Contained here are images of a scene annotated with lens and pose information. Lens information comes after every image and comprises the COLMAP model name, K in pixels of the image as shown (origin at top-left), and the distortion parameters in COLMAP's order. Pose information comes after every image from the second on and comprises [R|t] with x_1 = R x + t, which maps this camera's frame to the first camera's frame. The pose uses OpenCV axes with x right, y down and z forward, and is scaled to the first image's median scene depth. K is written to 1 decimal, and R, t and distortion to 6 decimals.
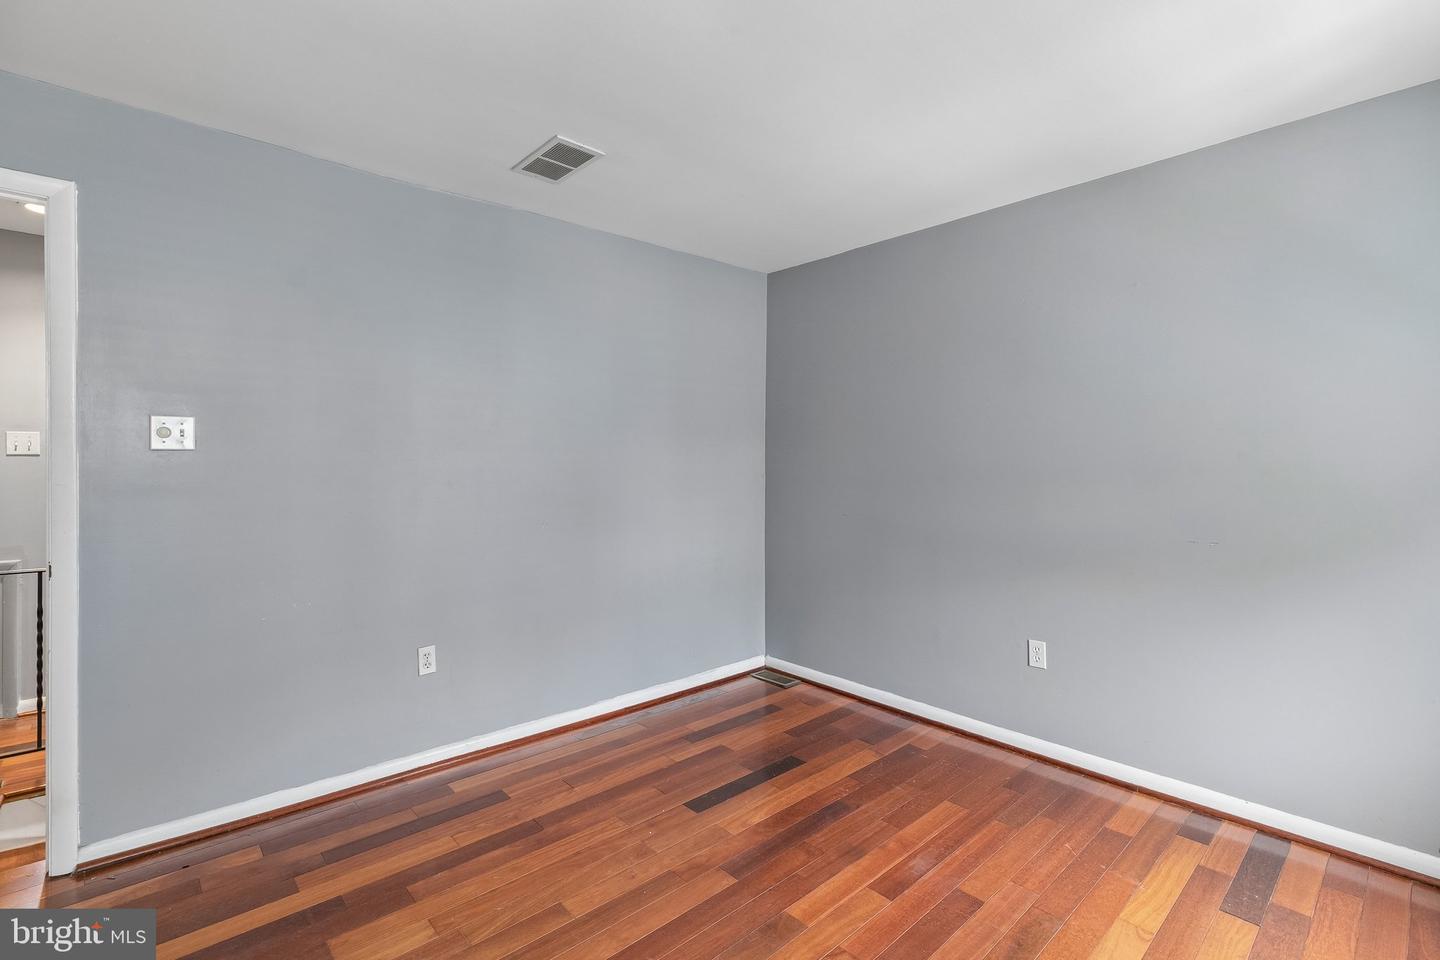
lens RADIAL K [[664.1, 0, 722.3], [0, 664.1, 455.8], [0, 0, 1]] dist [0.001491, 0.000164]
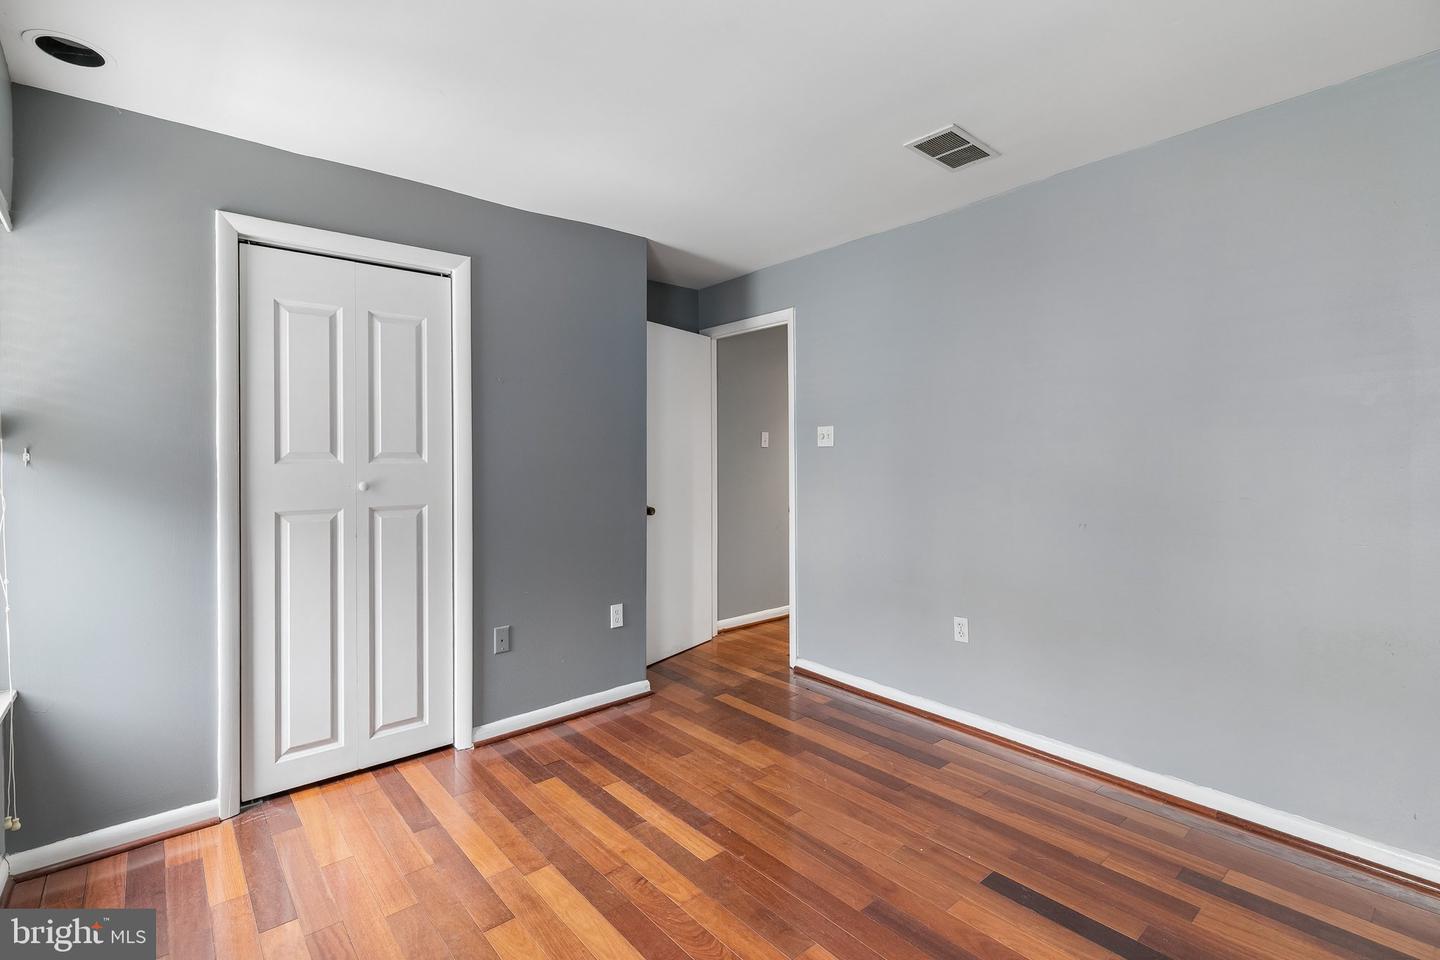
lens RADIAL K [[666.0, 0, 686.6], [0, 666.0, 447.5], [0, 0, 1]] dist [0.001857, -0.000029]
pose [[-0.072292, -0.009533, -0.997338, 0.771833], [0.016177, 0.999812, -0.010729, 0.004980], [0.997252, -0.016909, -0.072124, 0.673827]]
